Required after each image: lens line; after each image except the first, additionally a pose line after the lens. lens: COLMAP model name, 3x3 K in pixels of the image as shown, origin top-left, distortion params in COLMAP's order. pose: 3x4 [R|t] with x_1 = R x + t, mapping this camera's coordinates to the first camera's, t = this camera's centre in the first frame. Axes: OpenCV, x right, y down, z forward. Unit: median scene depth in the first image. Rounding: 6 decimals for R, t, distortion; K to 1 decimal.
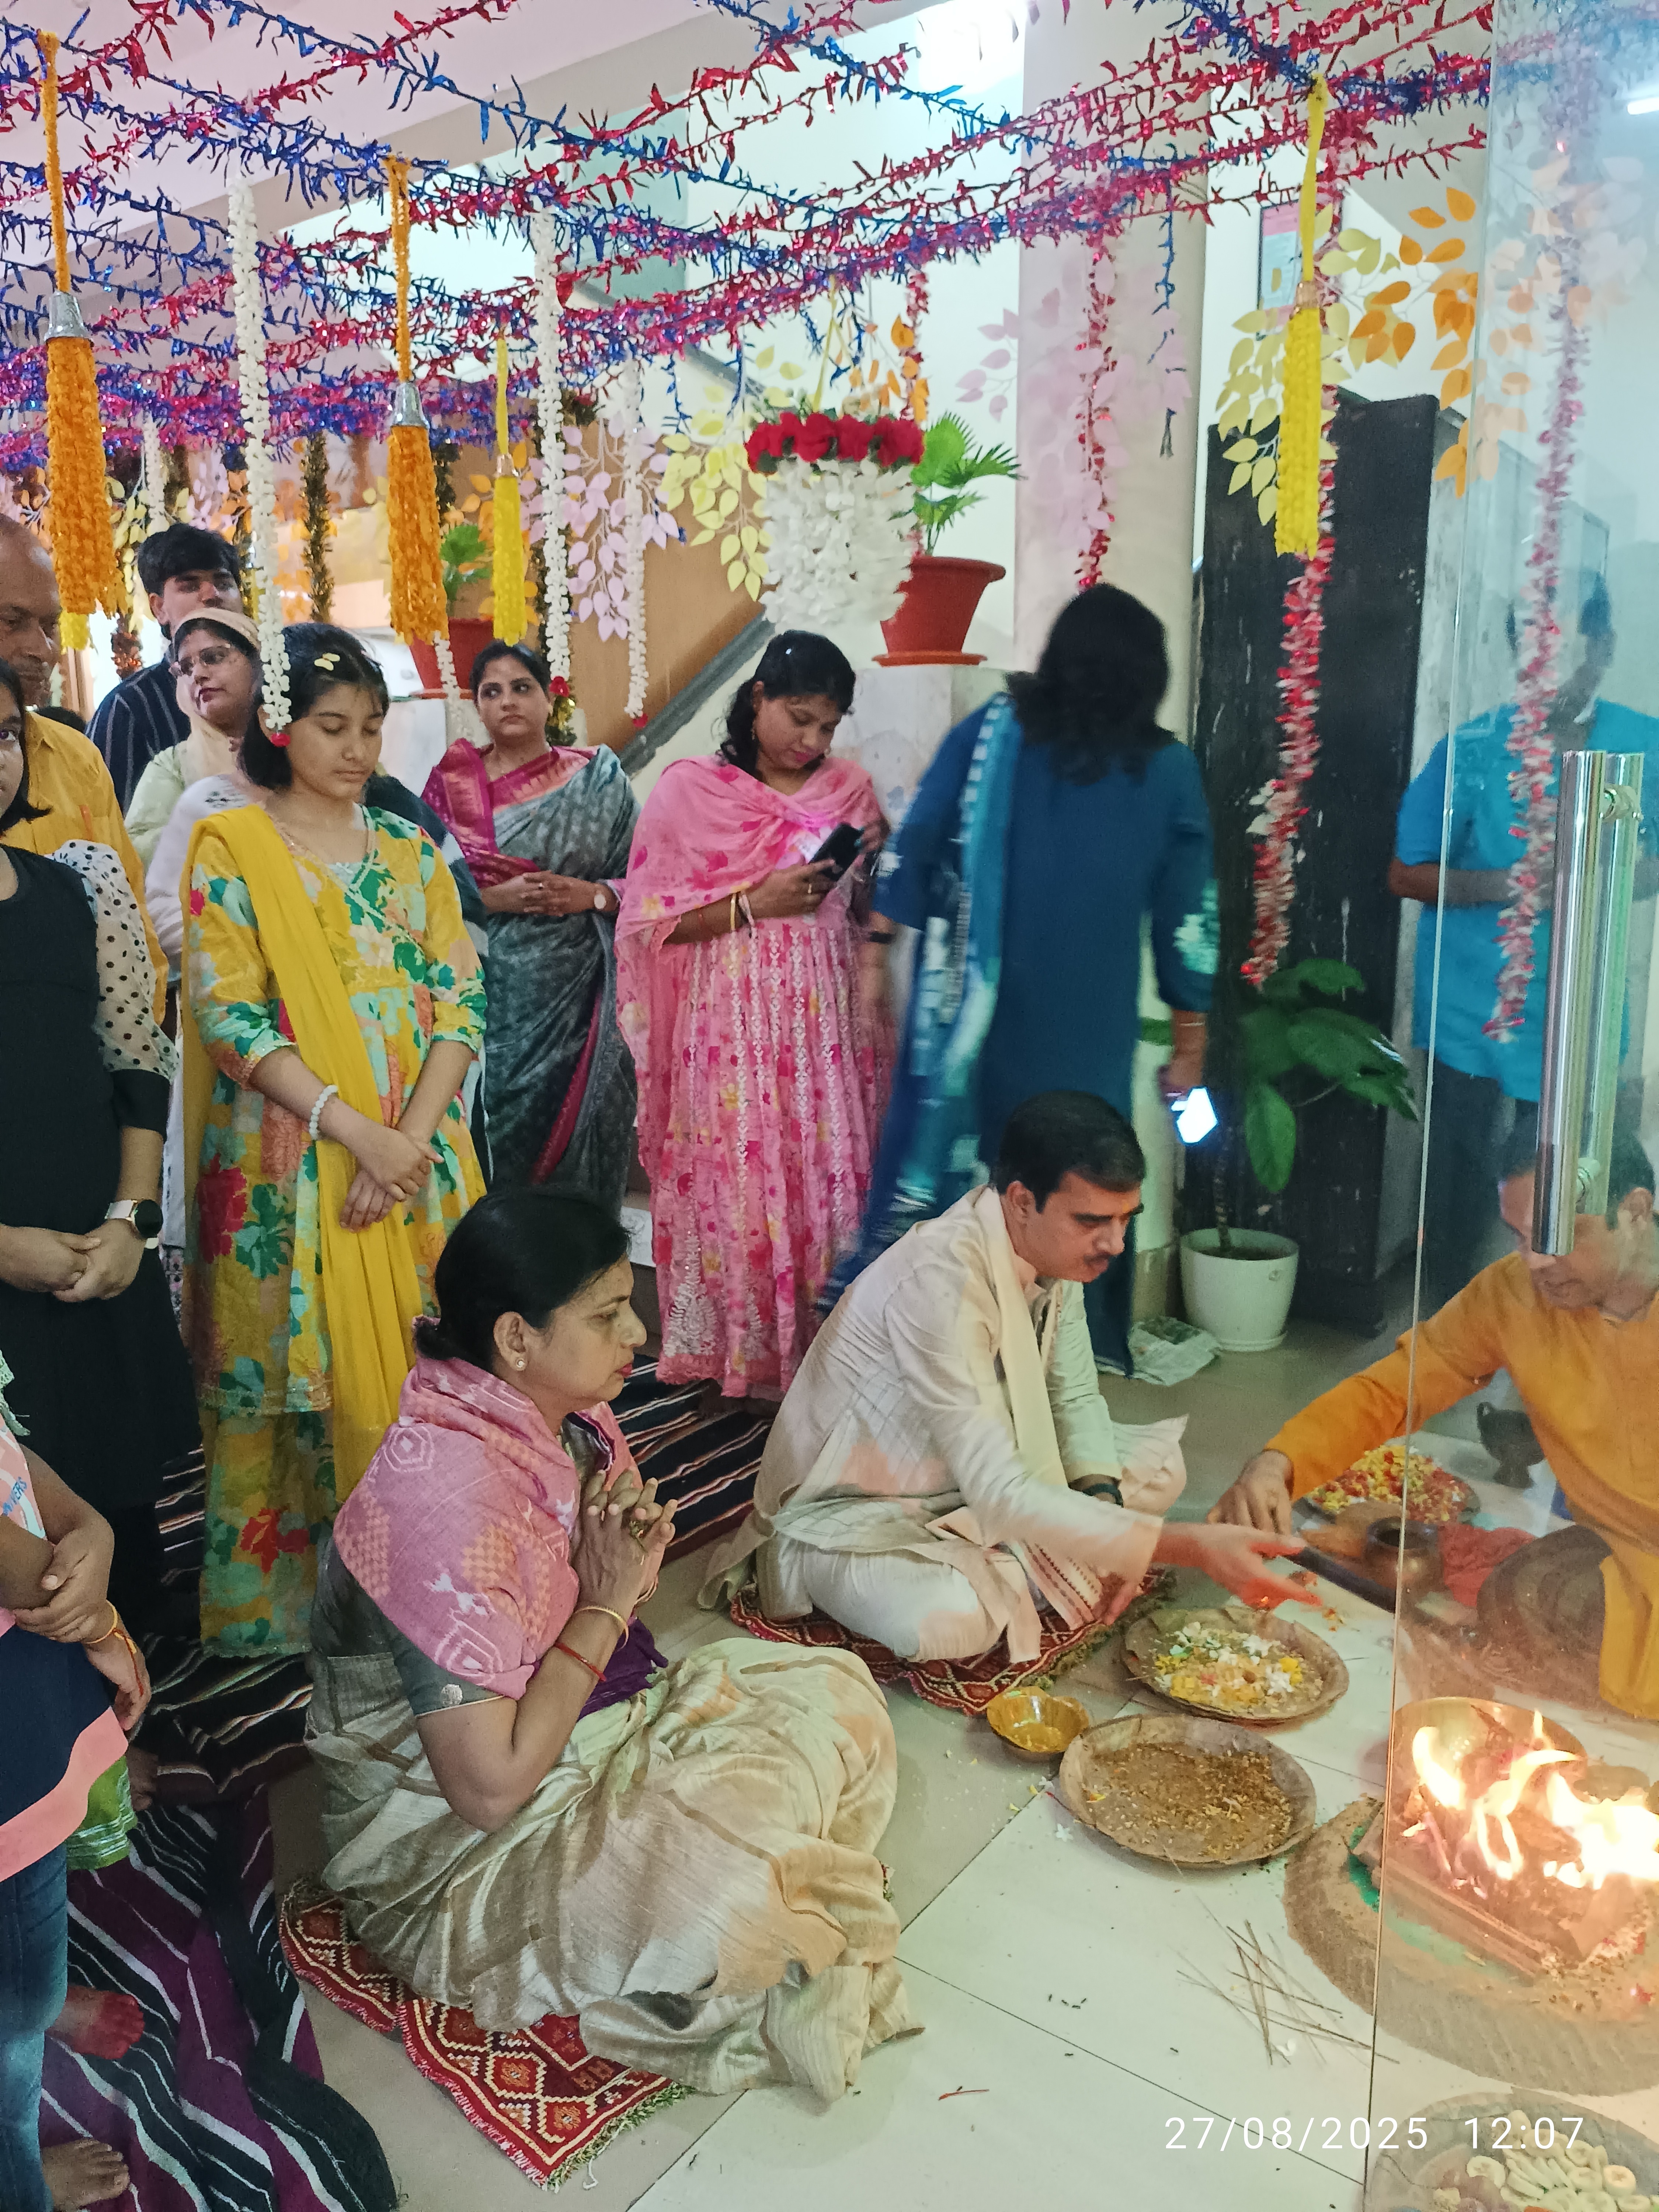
lens RADIAL K [[1646.1, 0, 859.8], [0, 1646.1, 1071.6], [0, 0, 1]] dist [-0.001726, -0.006361]
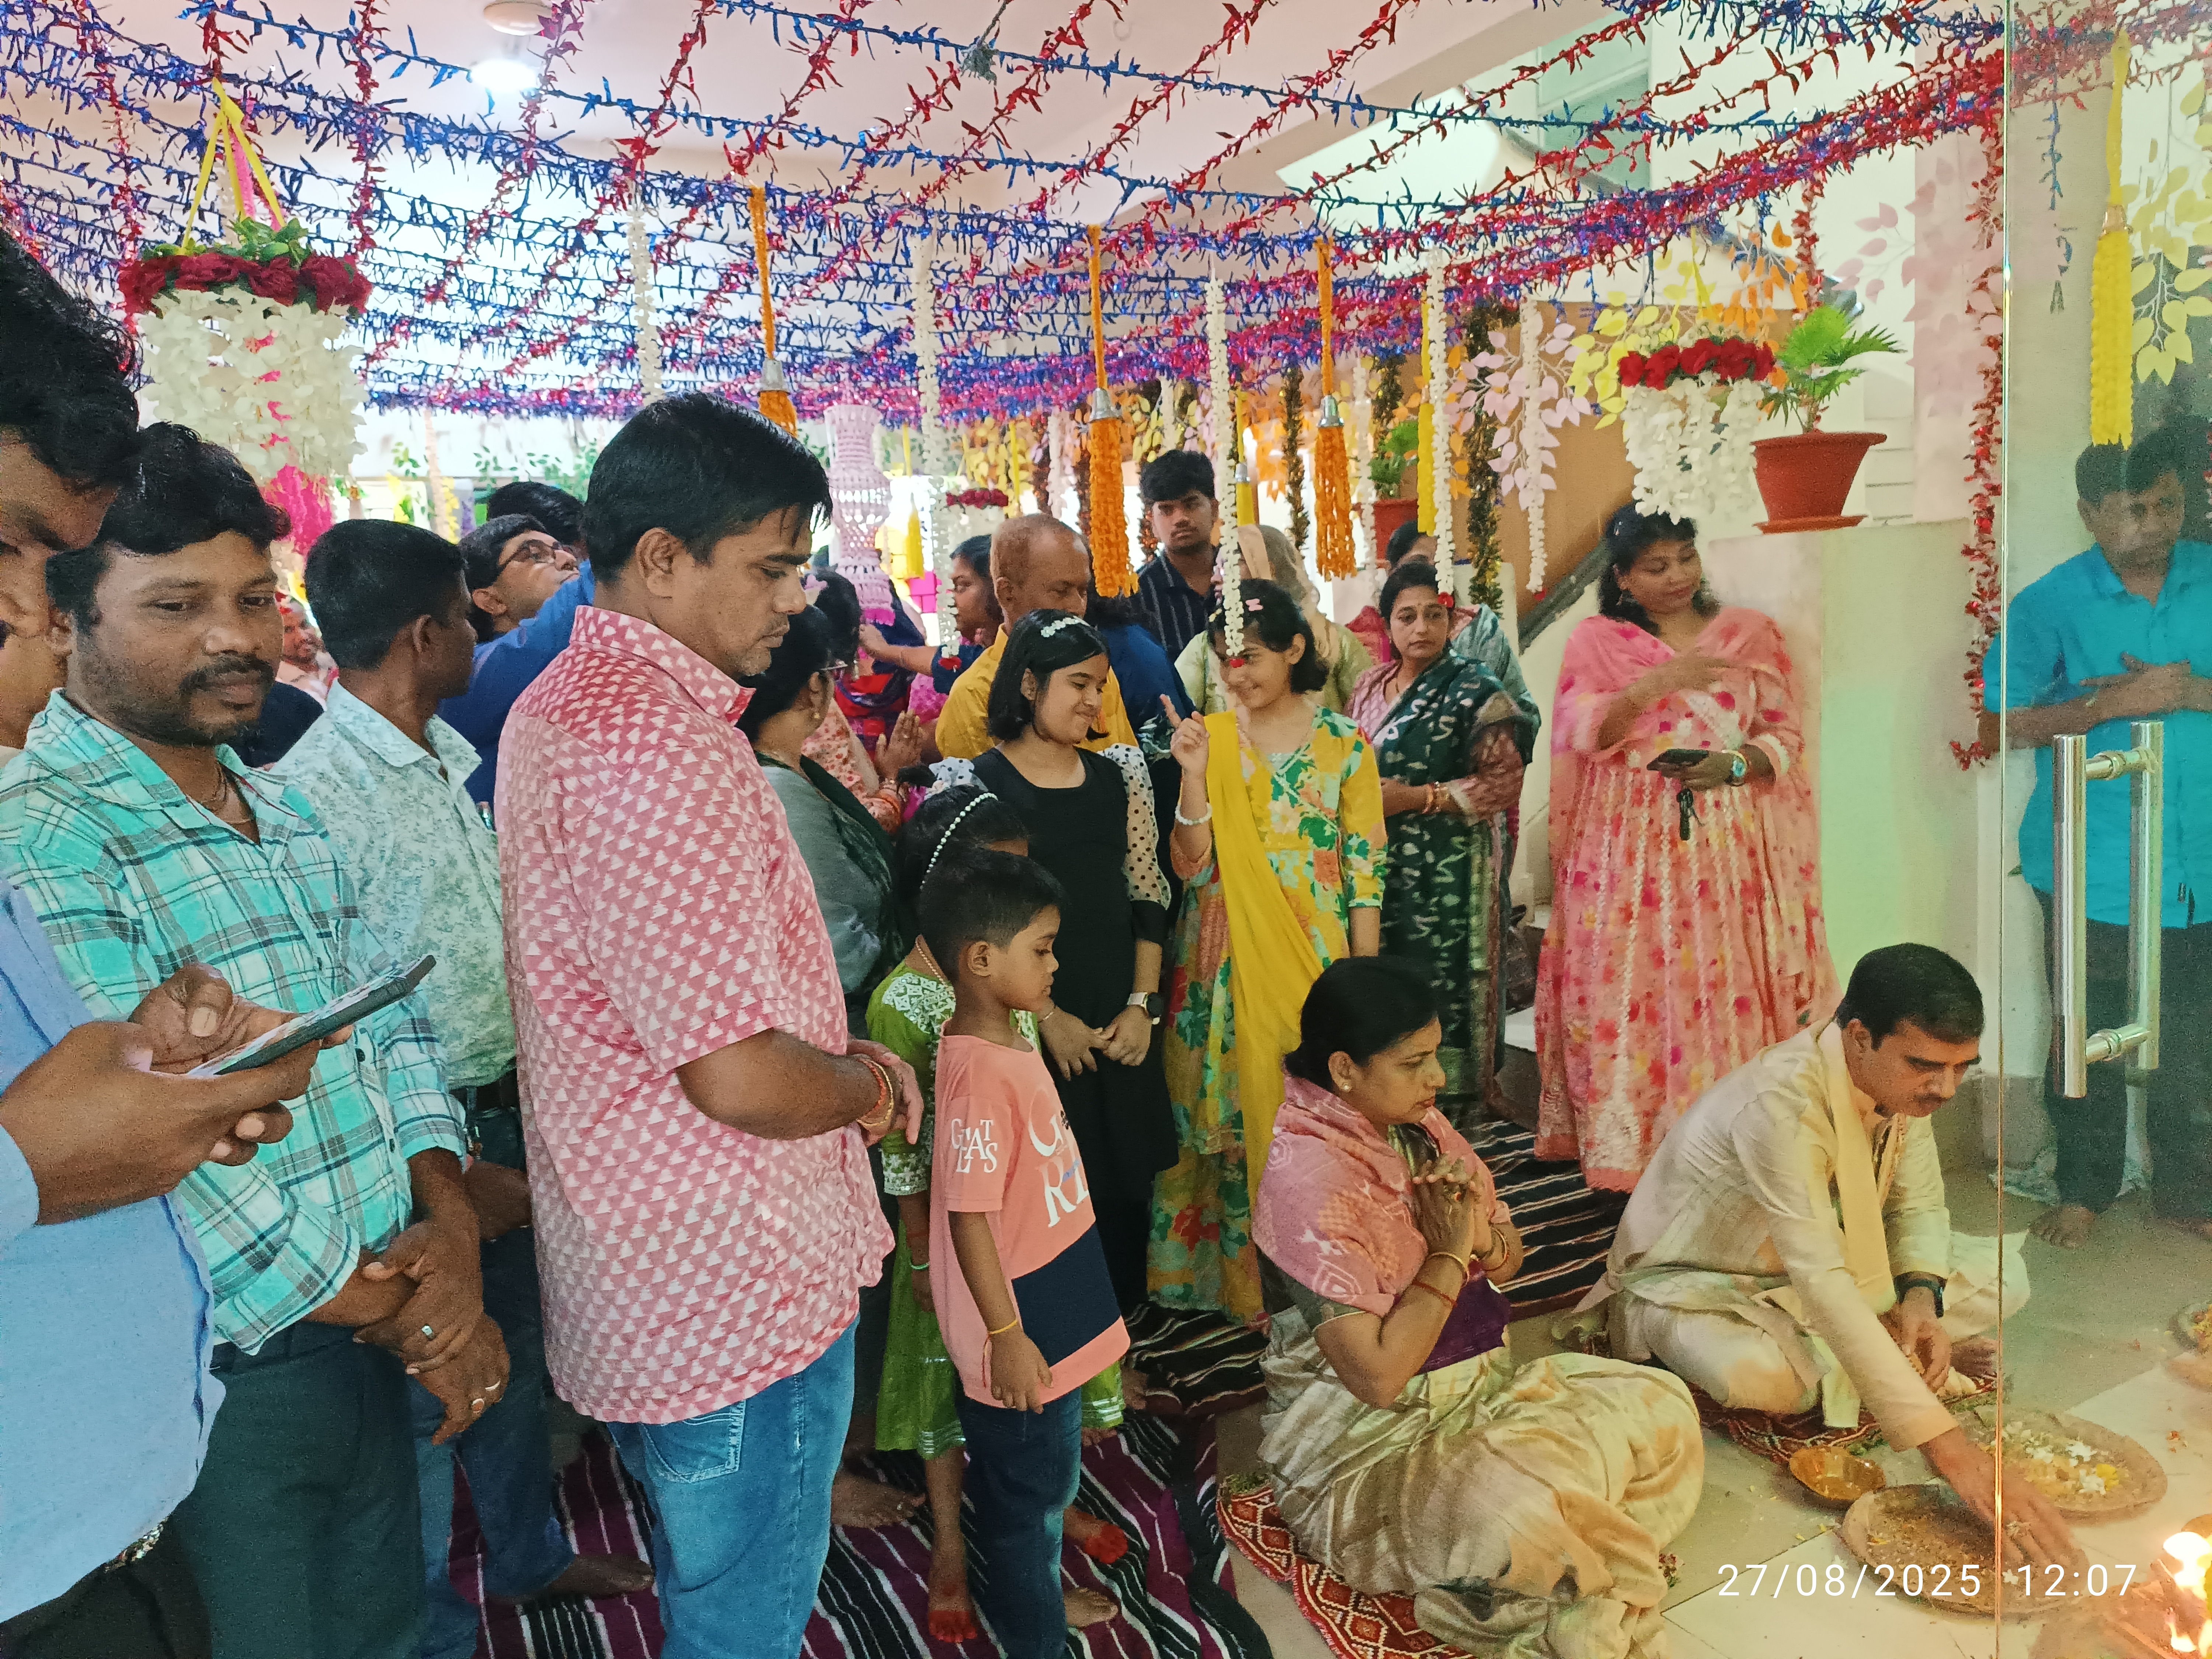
lens RADIAL K [[1579.5, 0, 1137.2], [0, 1579.5, 802.6], [0, 0, 1]] dist [0.020054, -0.033424]
pose [[0.910232, 0.005653, -0.414060, 0.107534], [-0.020047, 0.999336, -0.030427, -0.031613], [0.413613, 0.035996, 0.909741, -0.214734]]
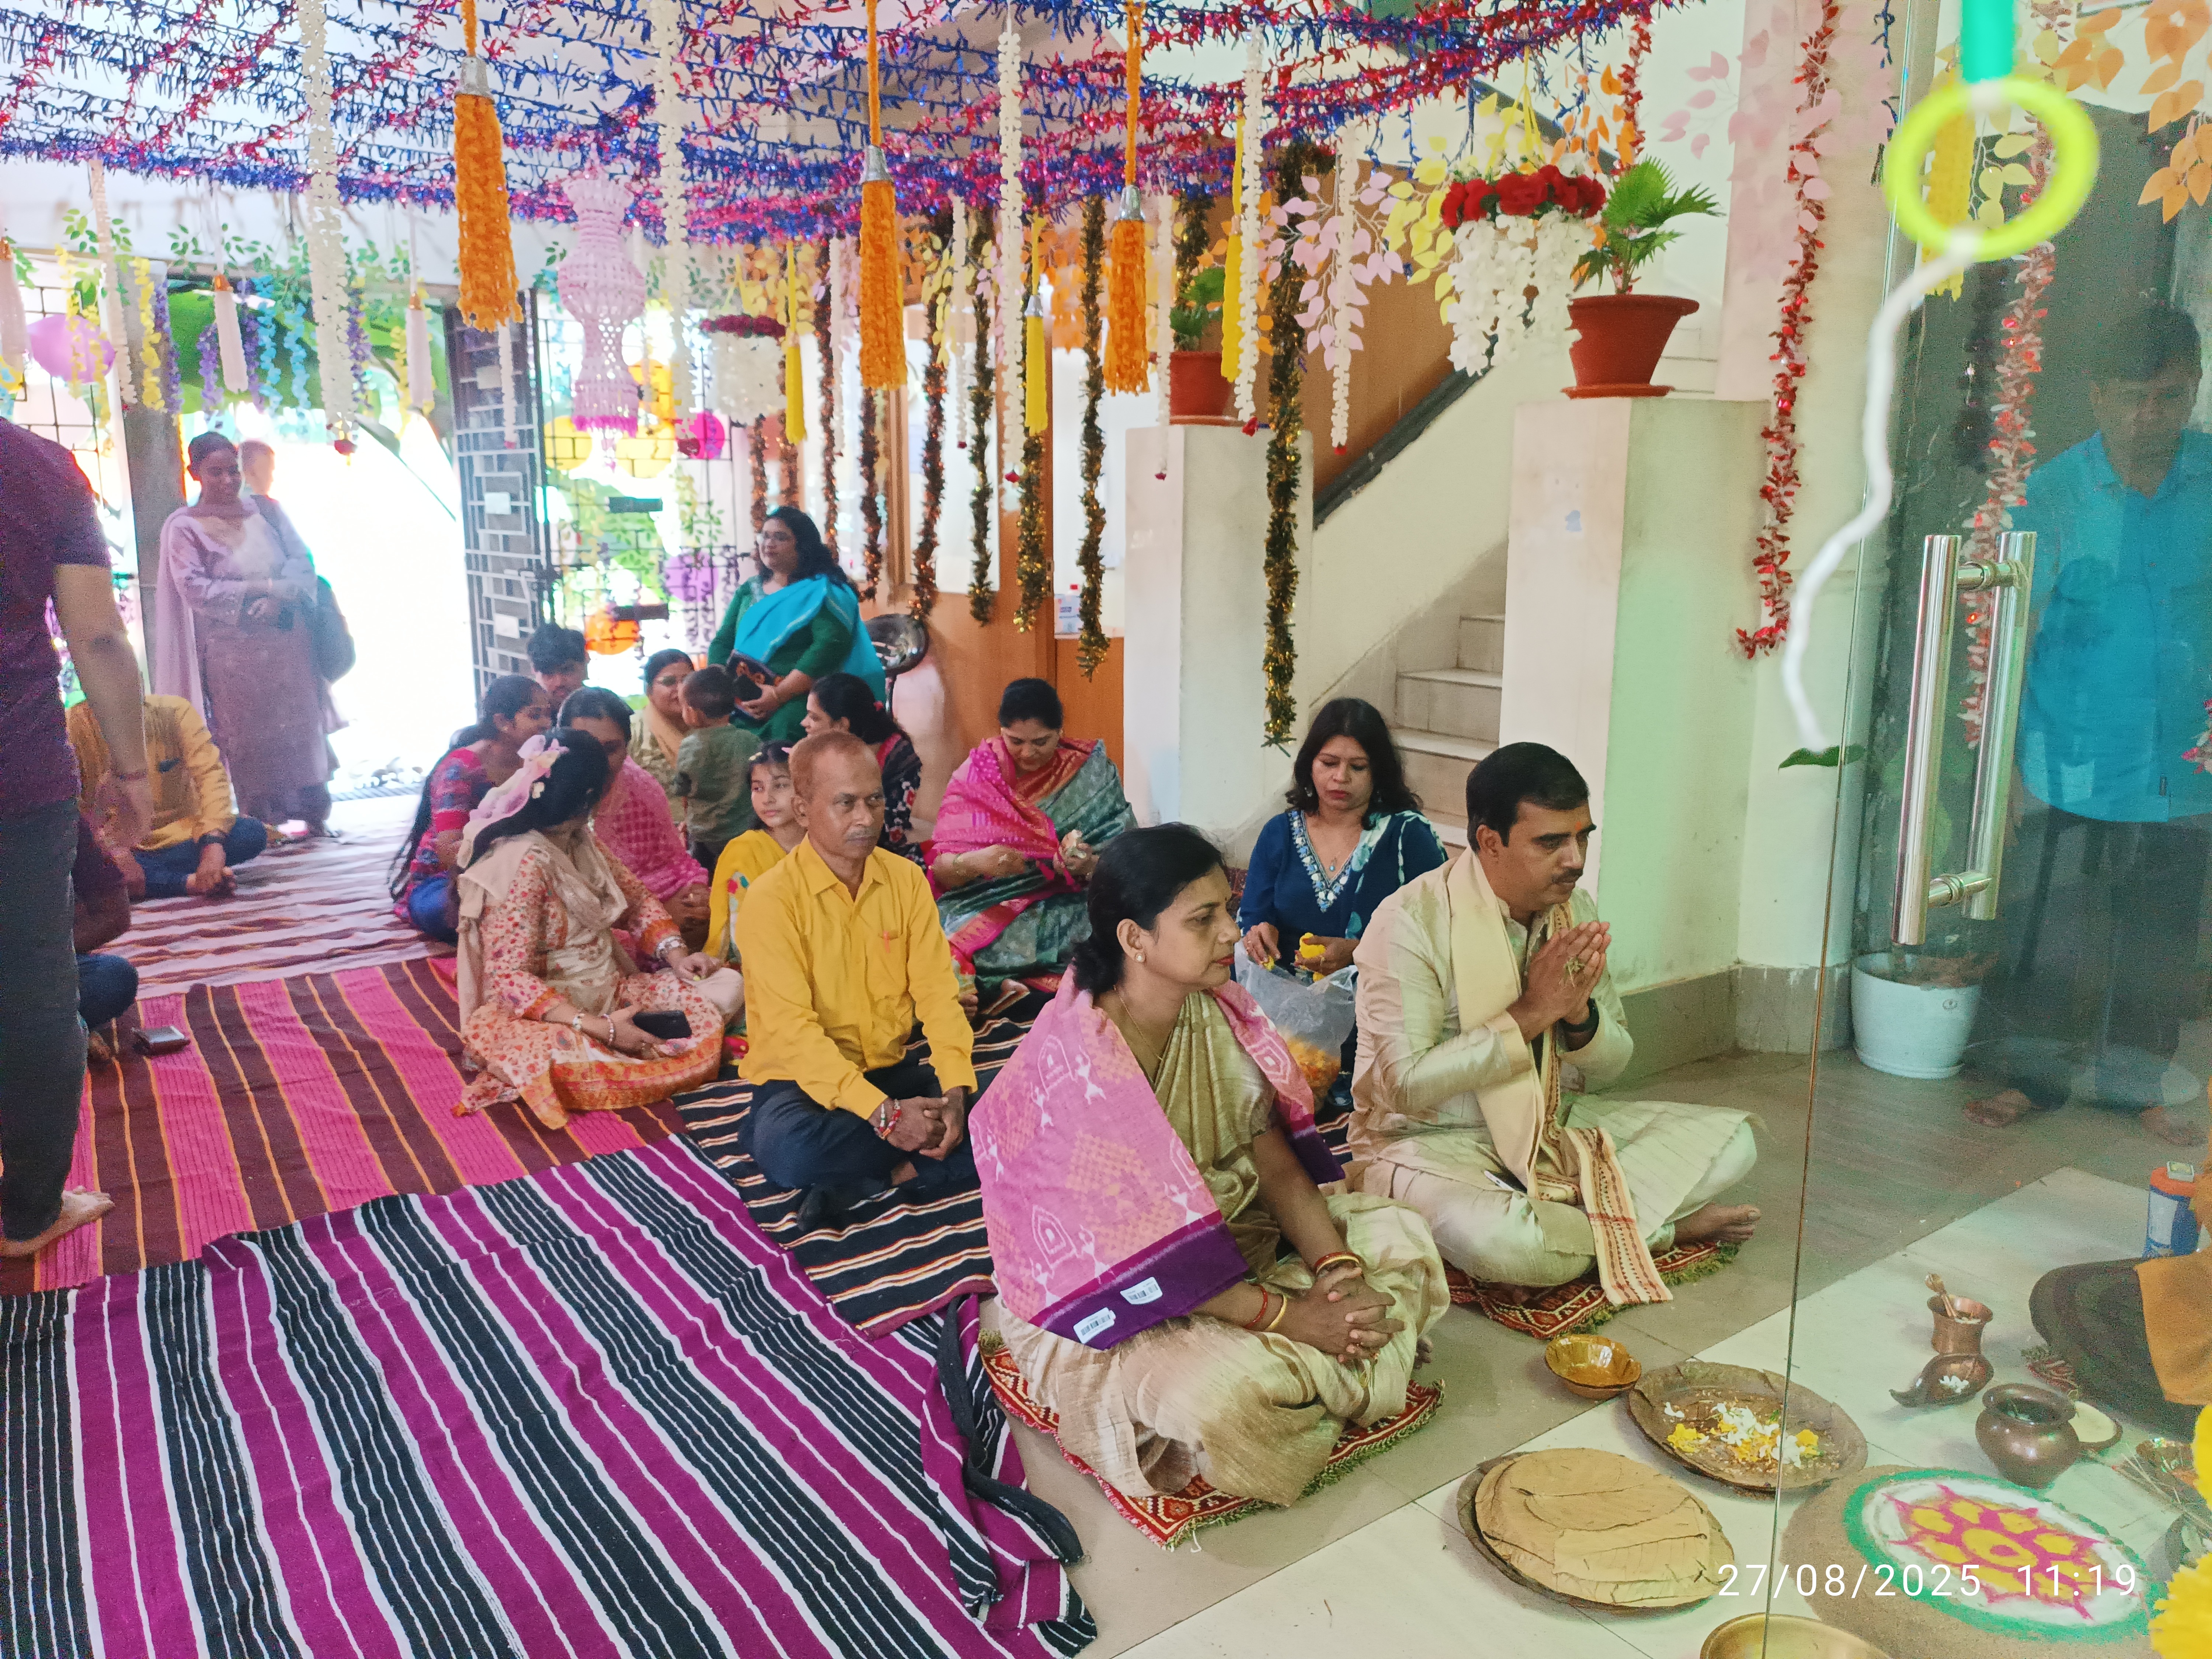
lens RADIAL K [[1579.5, 0, 1116.6], [0, 1579.5, 816.0], [0, 0, 1]] dist [0.020054, -0.033424]
pose [[0.953078, 0.068213, -0.294938, 0.080258], [-0.058638, 0.997429, 0.041199, 0.003536], [0.296990, -0.021971, 0.954628, -0.124685]]
